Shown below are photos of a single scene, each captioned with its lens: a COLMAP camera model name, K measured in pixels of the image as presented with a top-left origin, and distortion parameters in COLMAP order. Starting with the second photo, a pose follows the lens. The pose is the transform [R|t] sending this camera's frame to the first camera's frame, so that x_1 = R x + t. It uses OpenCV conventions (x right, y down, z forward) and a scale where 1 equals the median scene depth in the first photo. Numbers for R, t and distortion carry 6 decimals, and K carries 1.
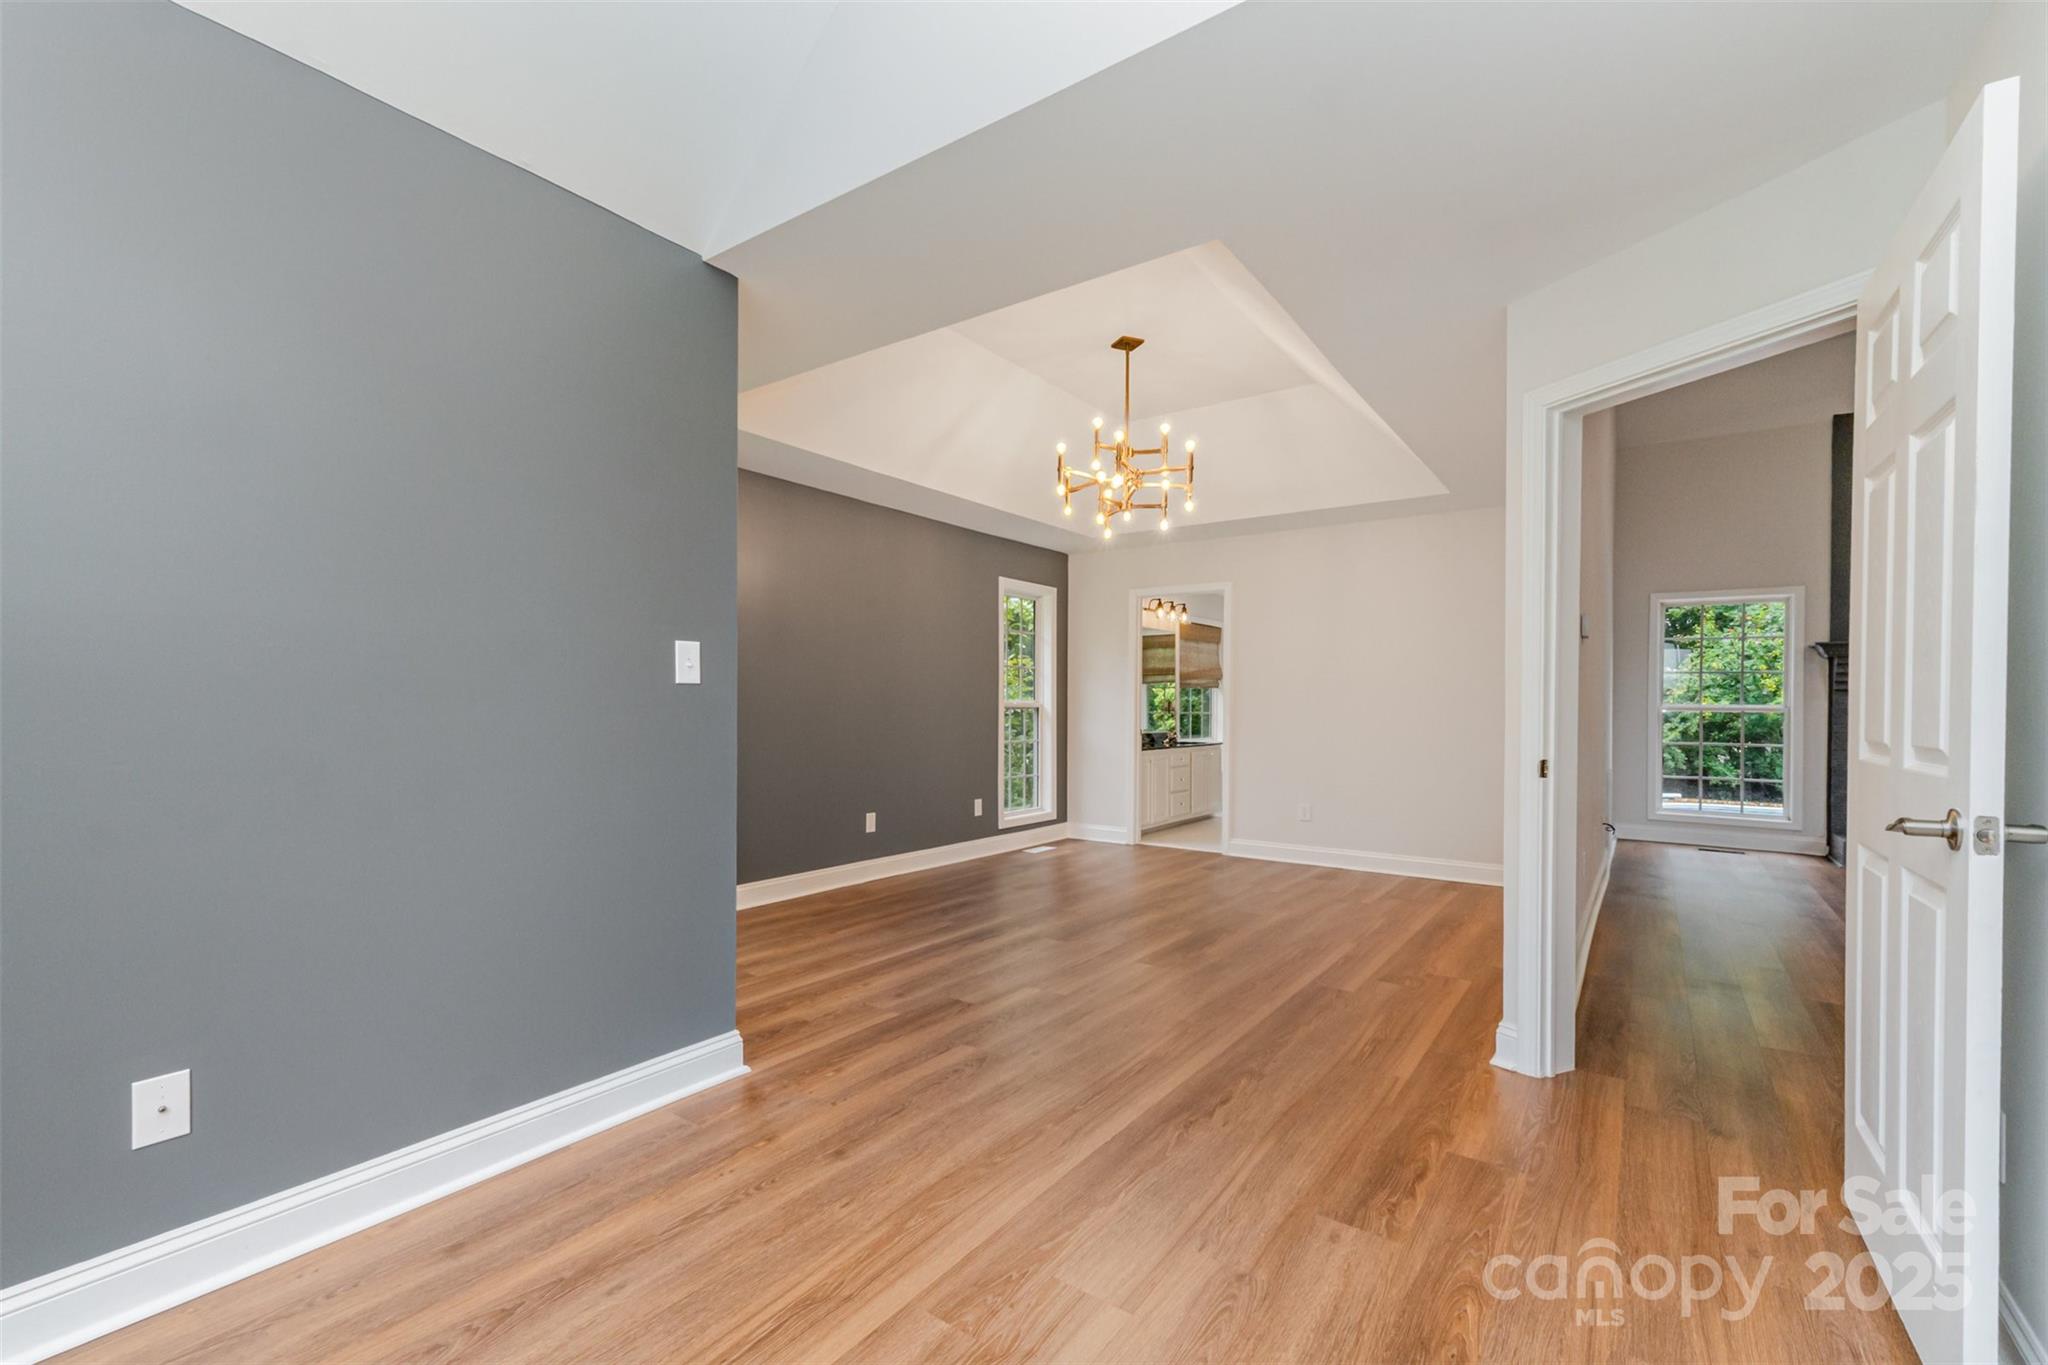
lens RADIAL K [[870.2, 0, 1020.0], [0, 870.2, 700.9], [0, 0, 1]] dist [-0.002060, 0.000307]
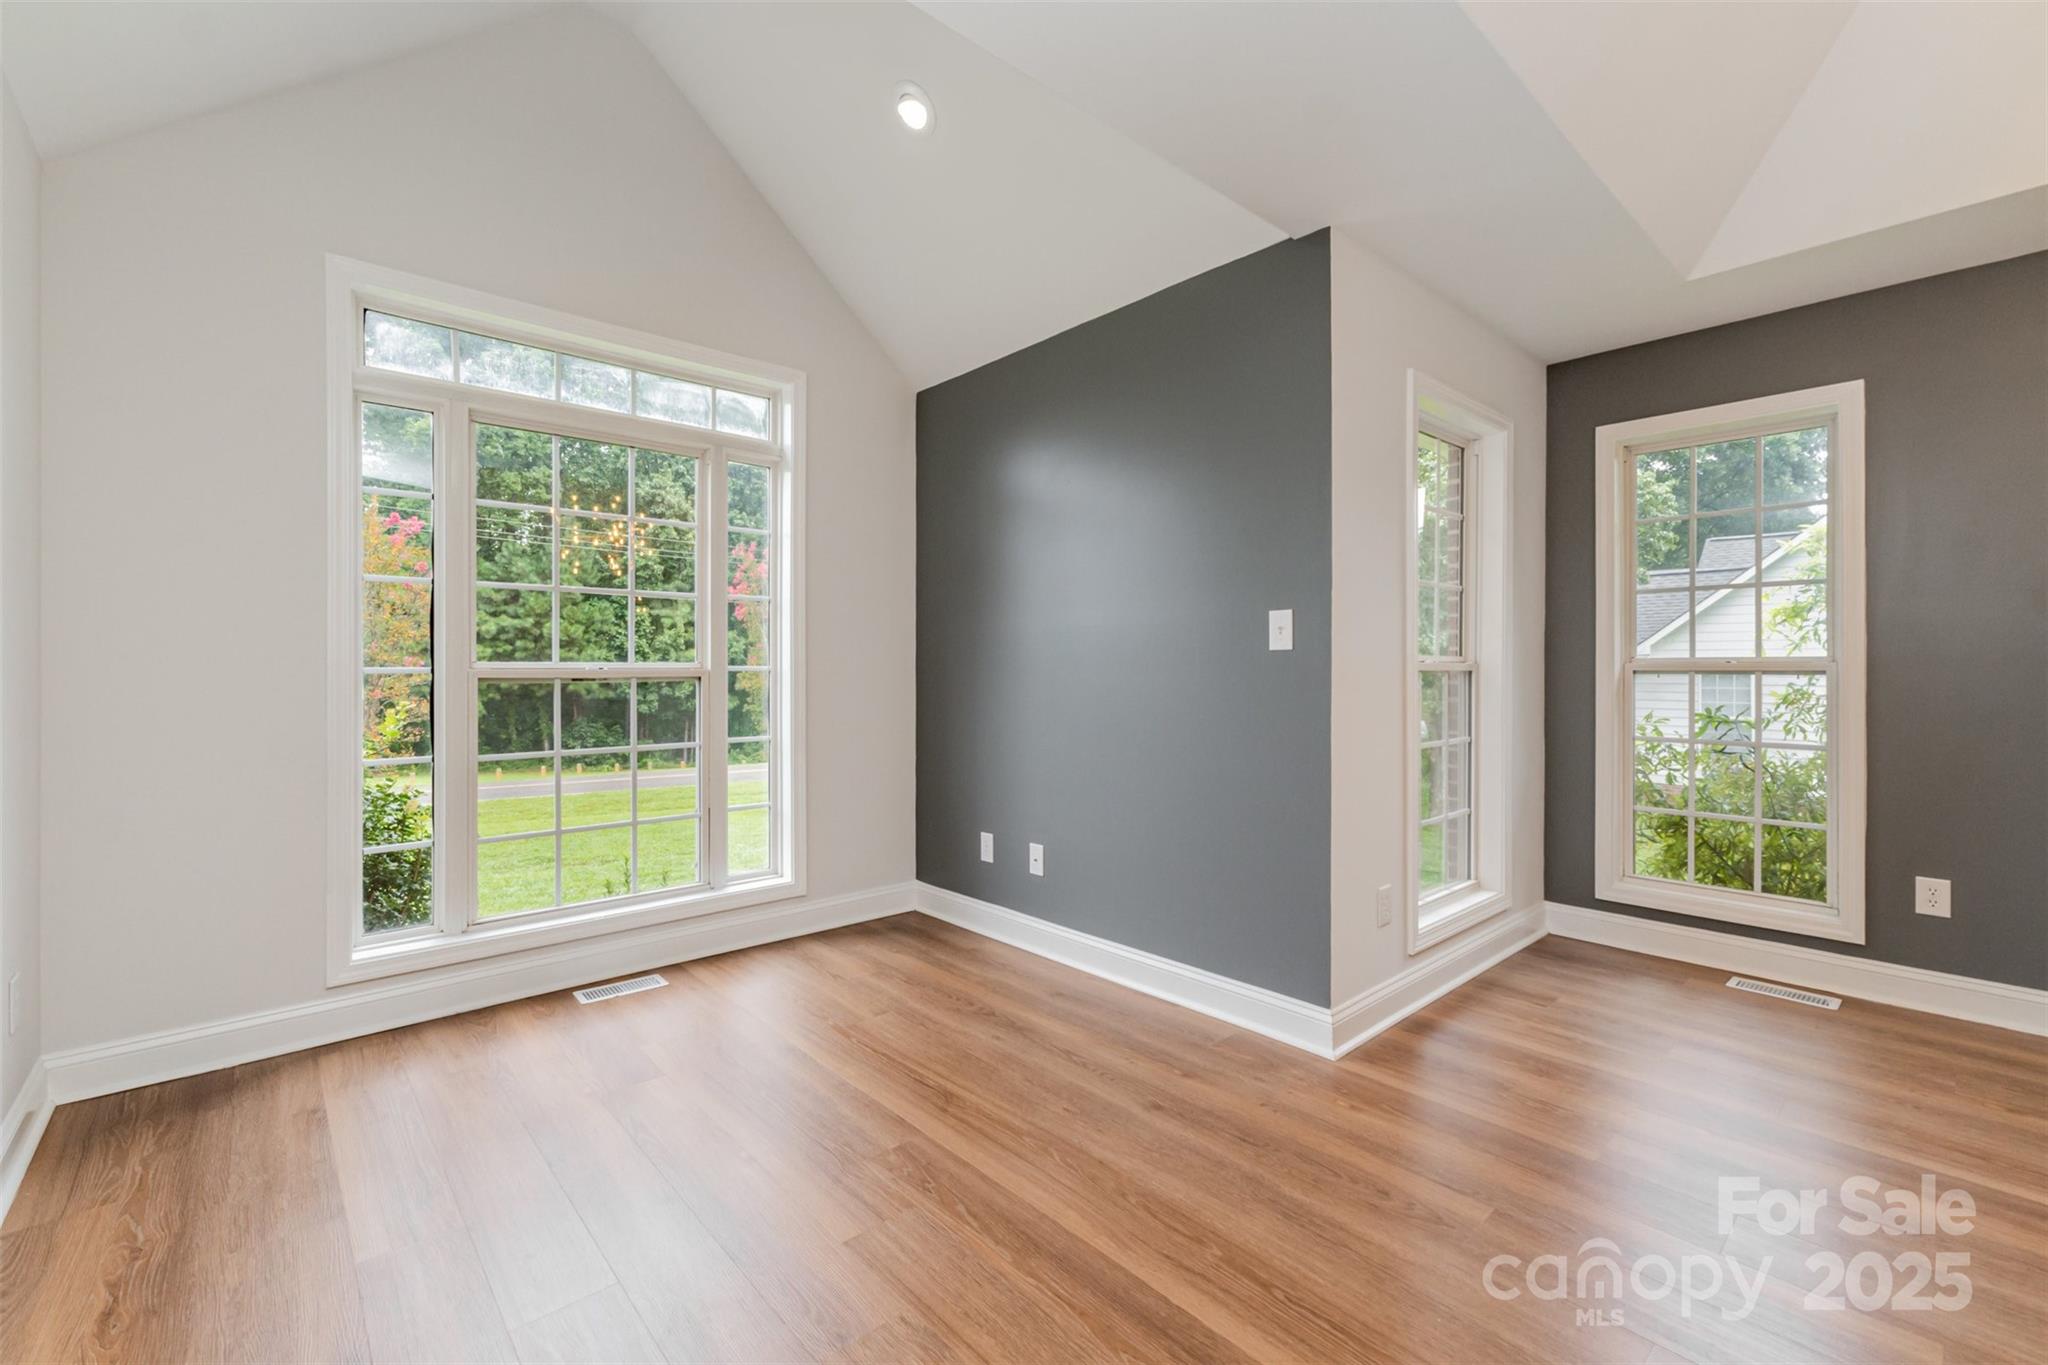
lens RADIAL K [[870.2, 0, 1032.2], [0, 870.2, 674.7], [0, 0, 1]] dist [-0.002060, 0.000307]
pose [[-0.209512, 0.003705, -0.977799, 0.850025], [0.001579, 0.999993, 0.003451, 0.005416], [0.977805, -0.000821, -0.209516, 1.104140]]
